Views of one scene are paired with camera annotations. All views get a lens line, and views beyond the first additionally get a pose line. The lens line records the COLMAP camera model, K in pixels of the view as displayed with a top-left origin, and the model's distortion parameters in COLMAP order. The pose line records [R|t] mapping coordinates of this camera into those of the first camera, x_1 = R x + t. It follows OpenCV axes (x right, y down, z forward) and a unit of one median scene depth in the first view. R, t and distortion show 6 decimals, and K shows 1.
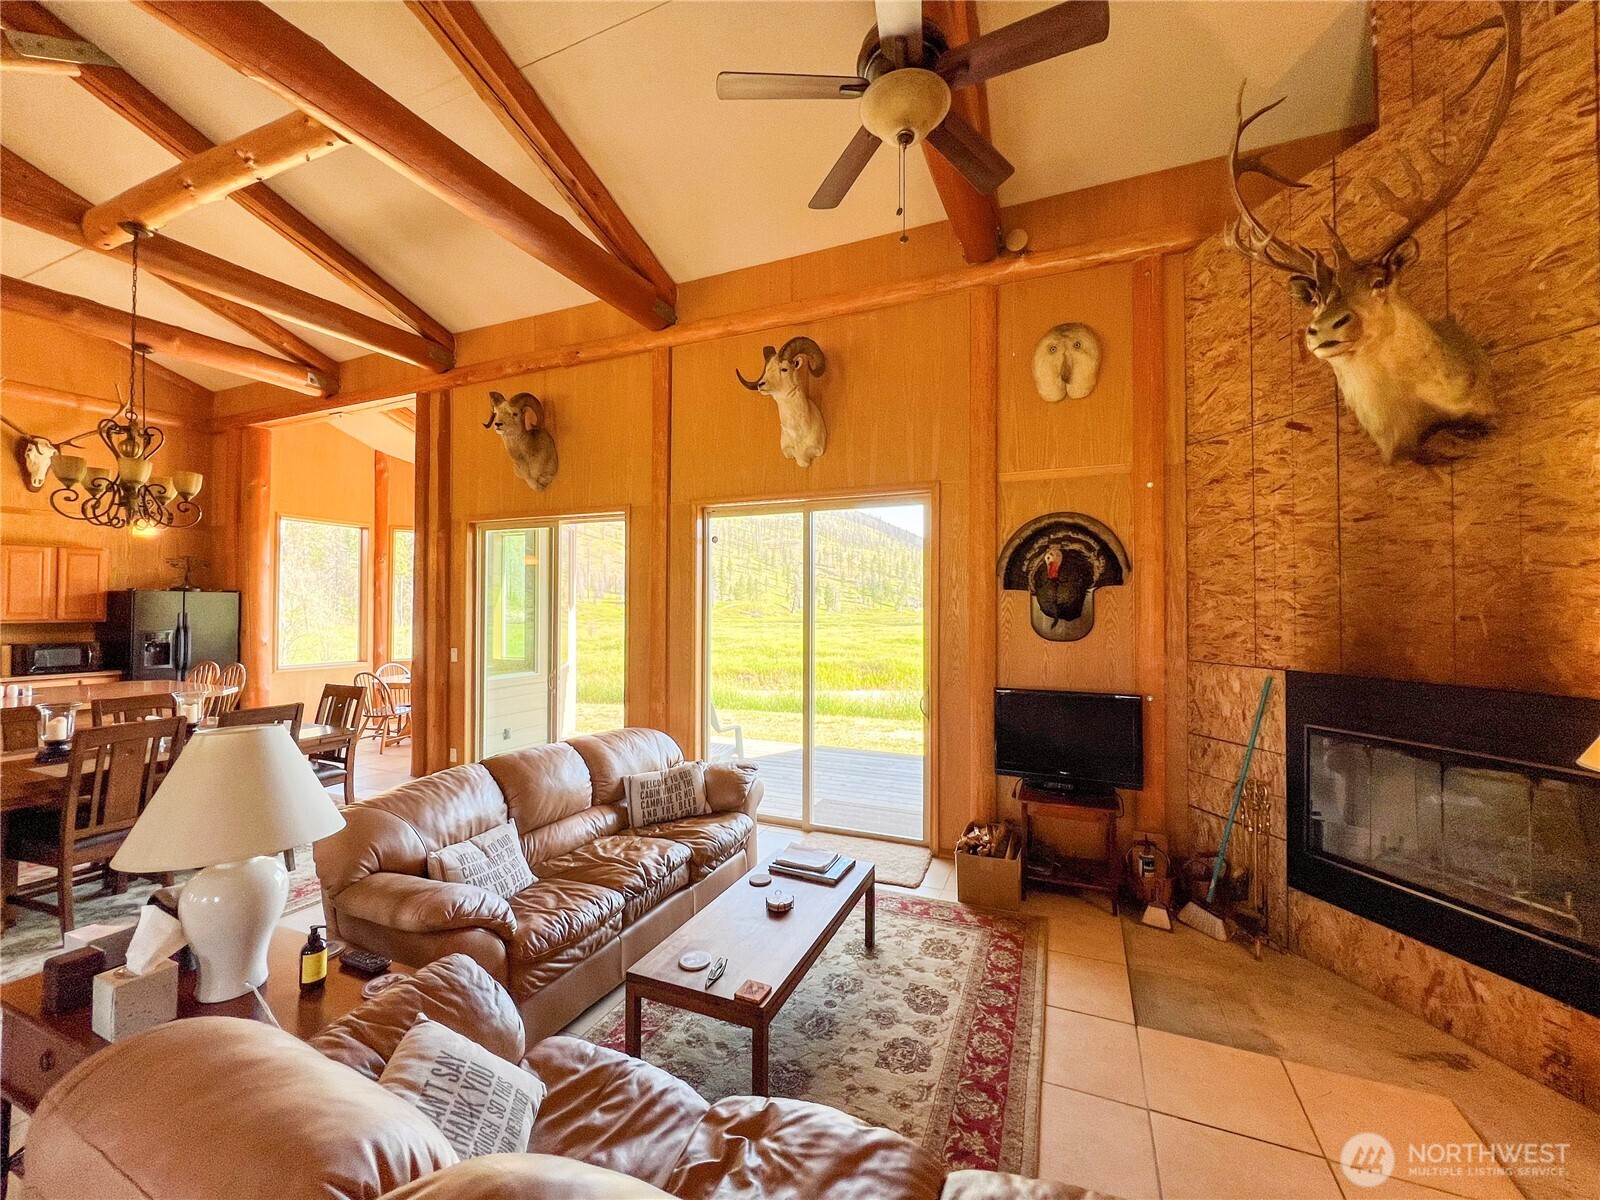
lens RADIAL K [[648.8, 0, 826.6], [0, 648.8, 596.3], [0, 0, 1]] dist [-0.003673, 0.001227]
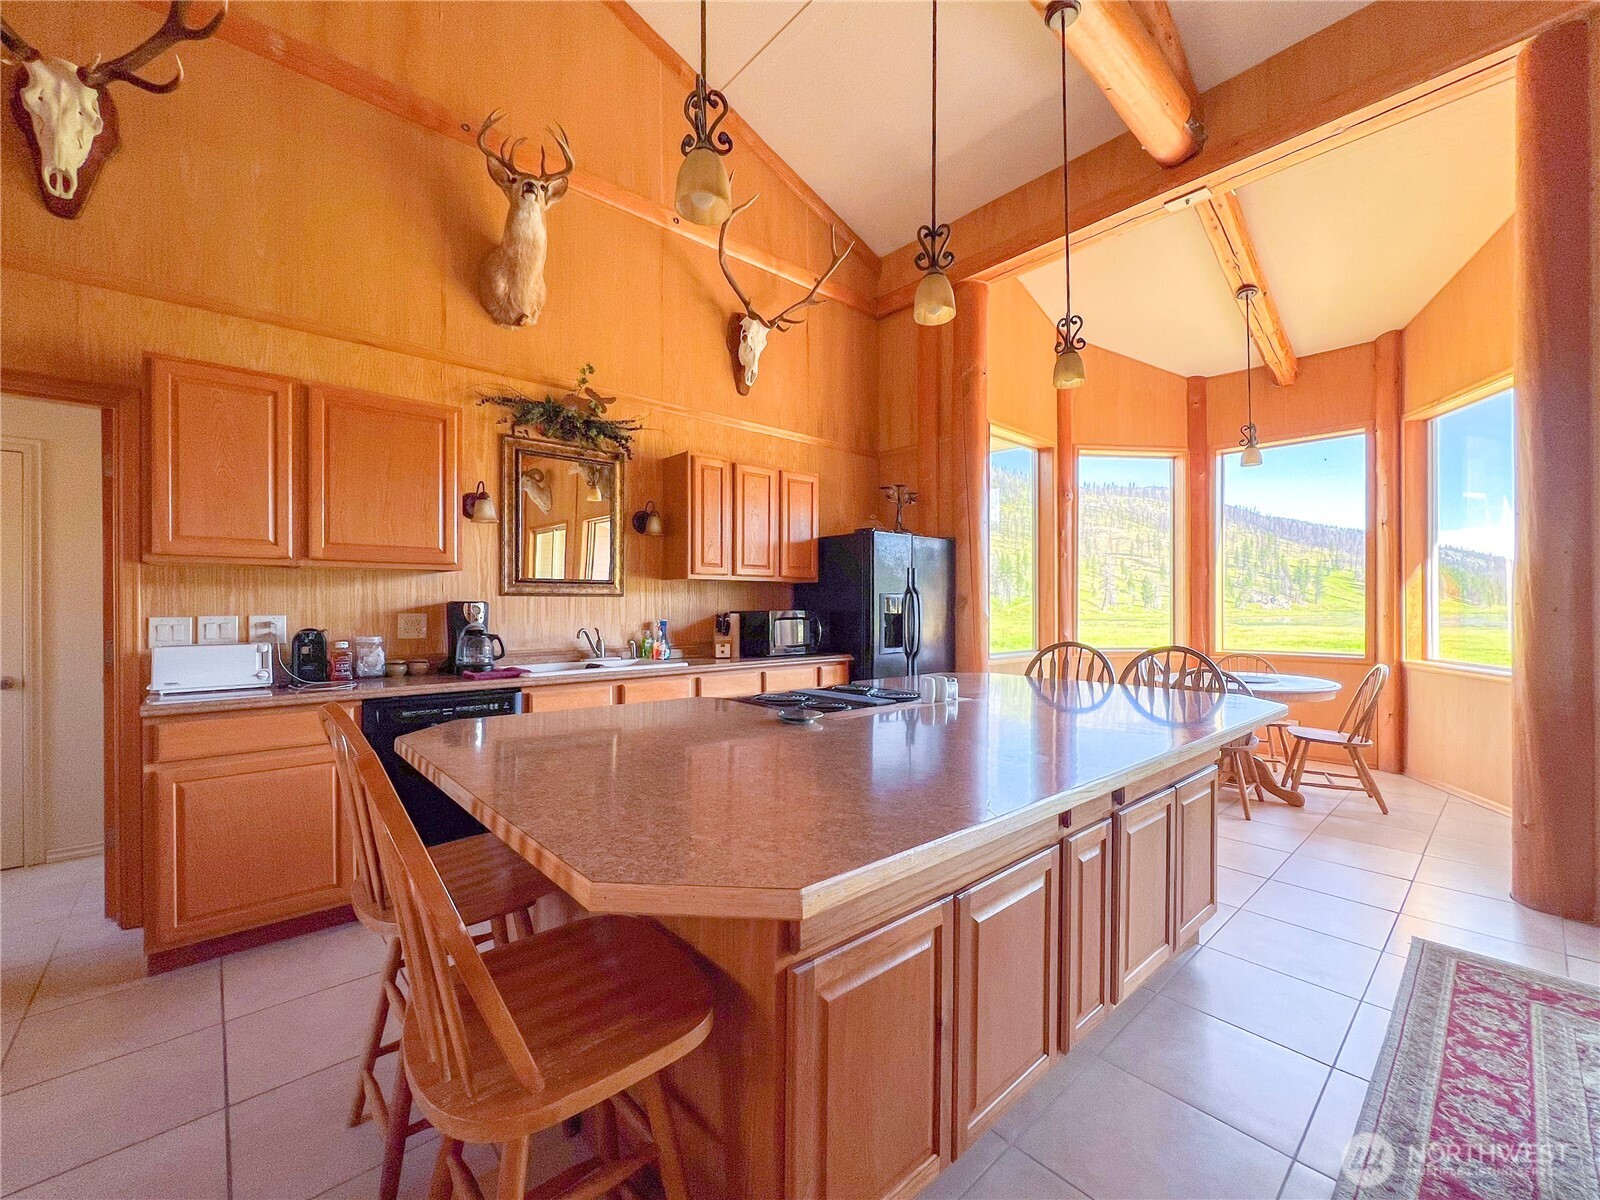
lens RADIAL K [[652.7, 0, 812.1], [0, 652.7, 607.2], [0, 0, 1]] dist [-0.009516, 0.000821]
pose [[0.915924, -0.003827, -0.401334, -0.884923], [0.010957, 0.999820, 0.015471, 0.056544], [0.401203, -0.018567, 0.915801, 0.388124]]
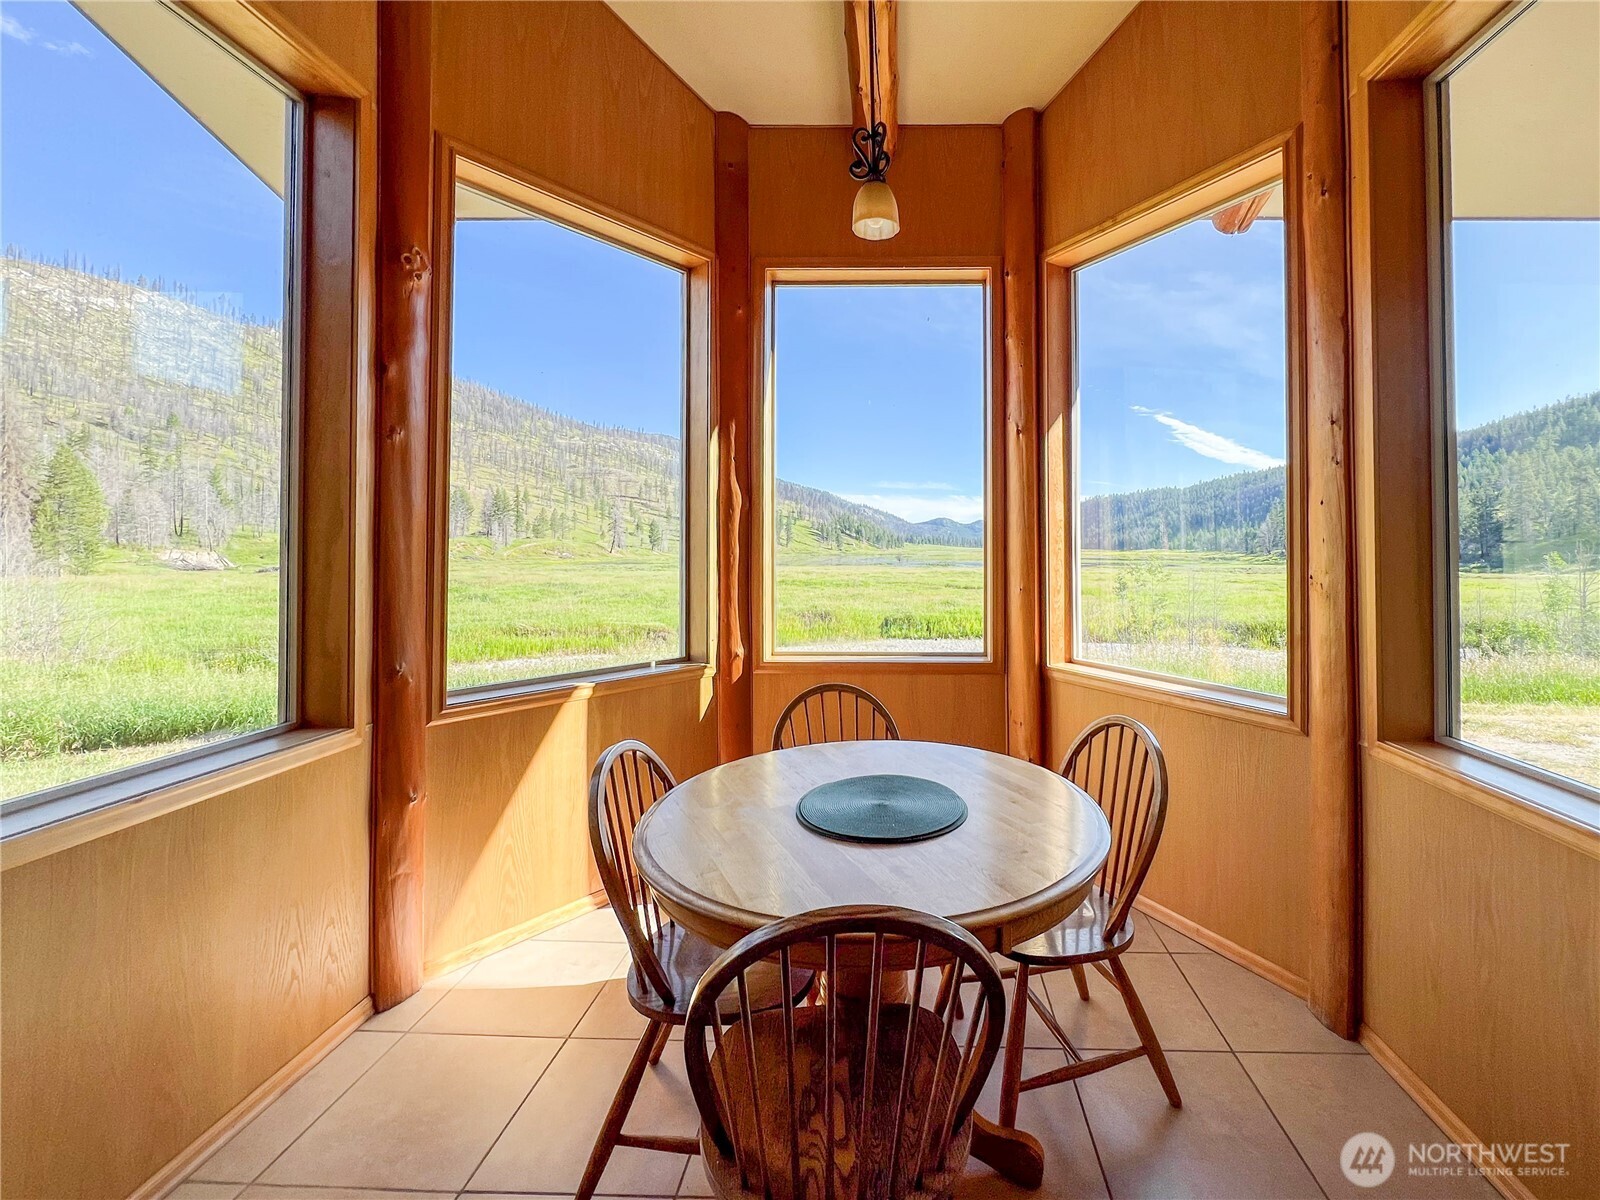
lens RADIAL K [[652.4, 0, 872.7], [0, 652.4, 537.8], [0, 0, 1]] dist [-0.000996, 0.000283]
pose [[0.926978, 0.003613, 0.375100, -0.835798], [-0.004195, 0.999991, 0.000734, 0.050634], [-0.375093, -0.002254, 0.926984, 0.976477]]
